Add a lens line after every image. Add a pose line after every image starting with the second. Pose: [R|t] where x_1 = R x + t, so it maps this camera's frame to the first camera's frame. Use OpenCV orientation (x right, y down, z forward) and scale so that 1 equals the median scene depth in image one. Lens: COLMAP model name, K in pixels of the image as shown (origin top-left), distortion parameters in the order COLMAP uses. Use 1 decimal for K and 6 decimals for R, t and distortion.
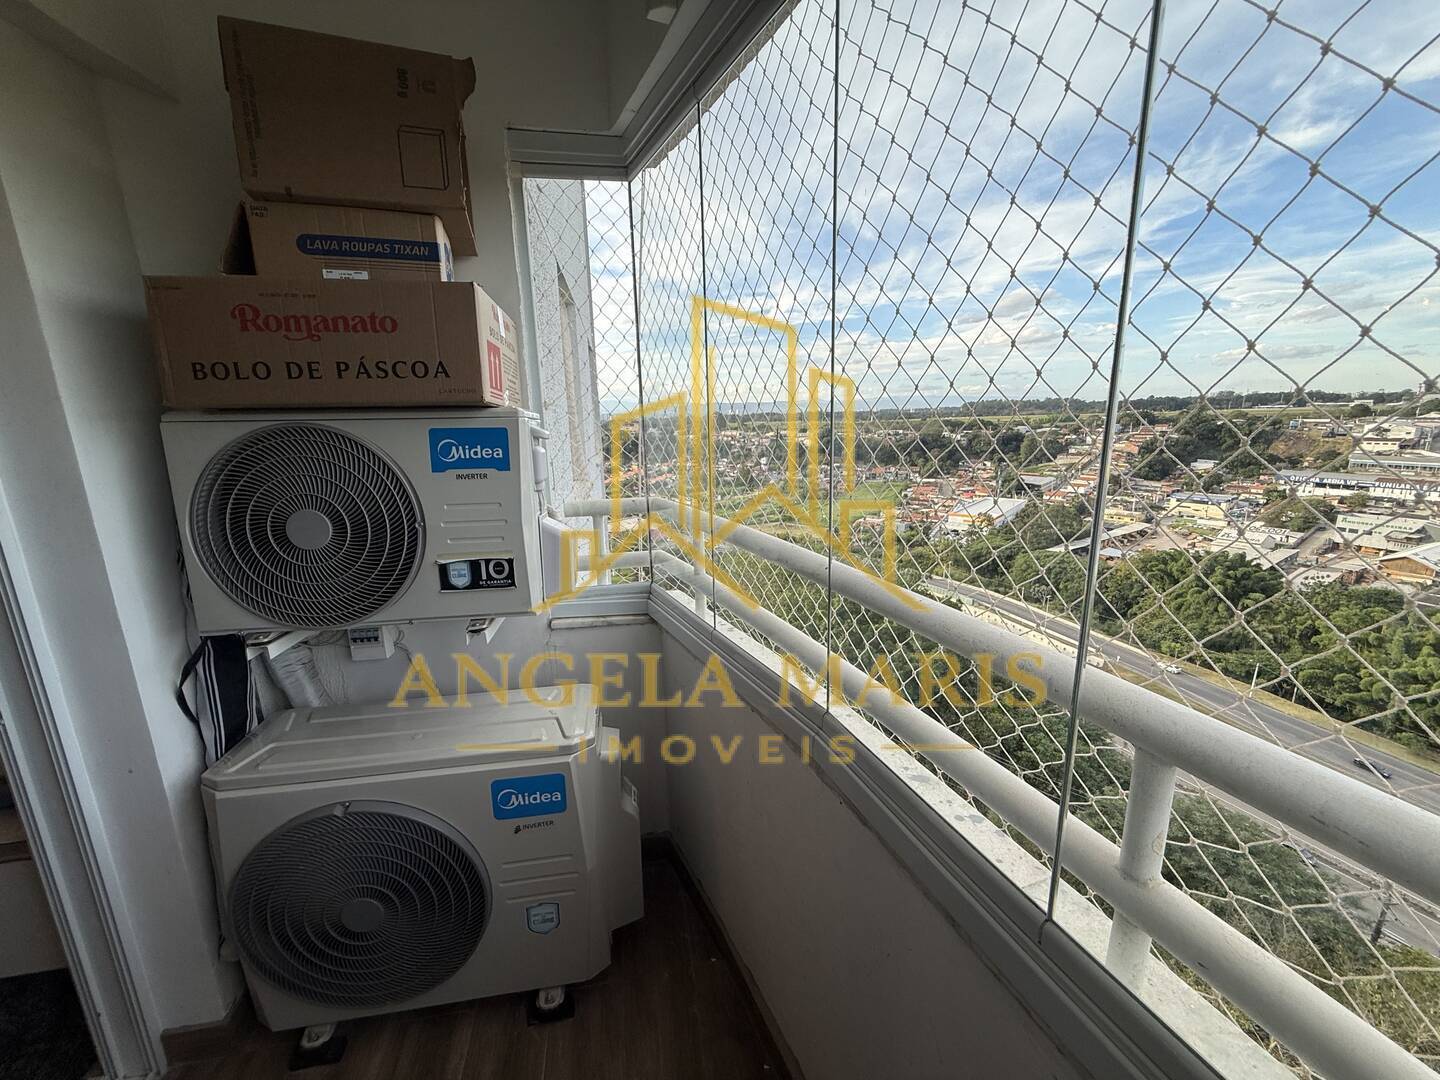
lens RADIAL K [[573.9, 0, 716.3], [0, 573.9, 538.9], [0, 0, 1]] dist [-0.000516, 0.000431]
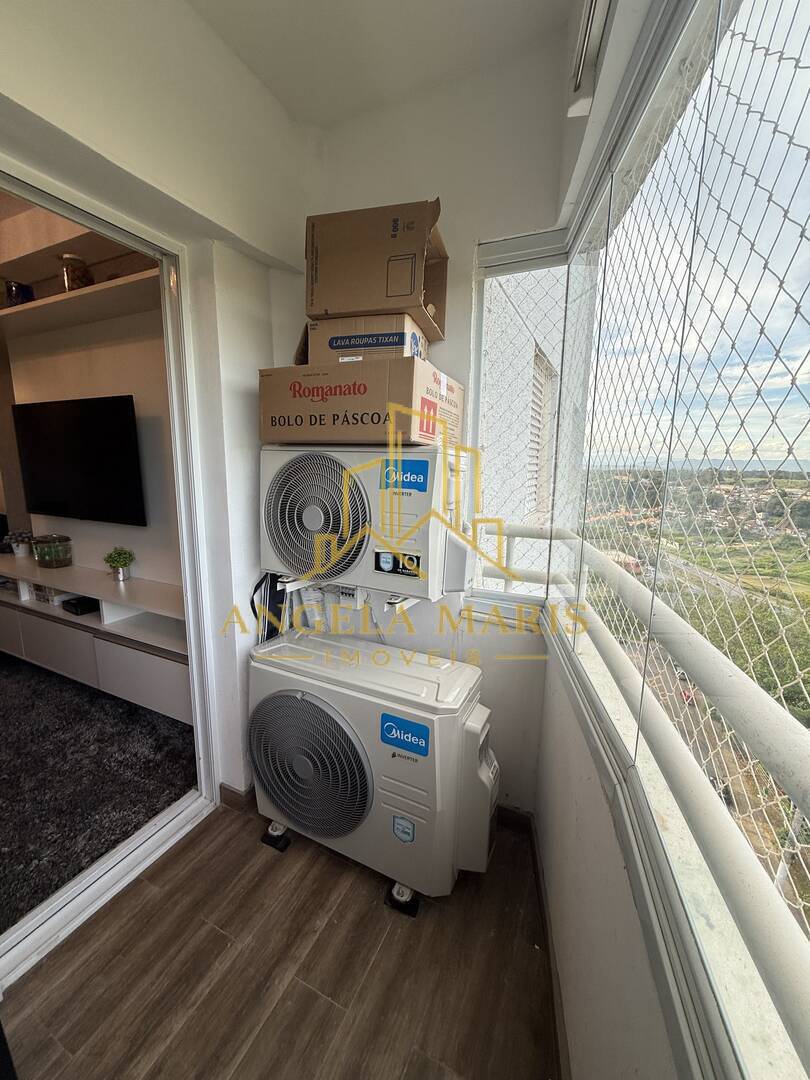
lens RADIAL K [[430.4, 0, 405.5], [0, 430.4, 537.0], [0, 0, 1]] dist [-0.000516, 0.000431]
pose [[0.817265, 0.134678, -0.560304, 0.184272], [-0.159050, 0.987256, 0.005311, -0.011327], [0.553878, 0.084776, 0.828270, 0.137615]]
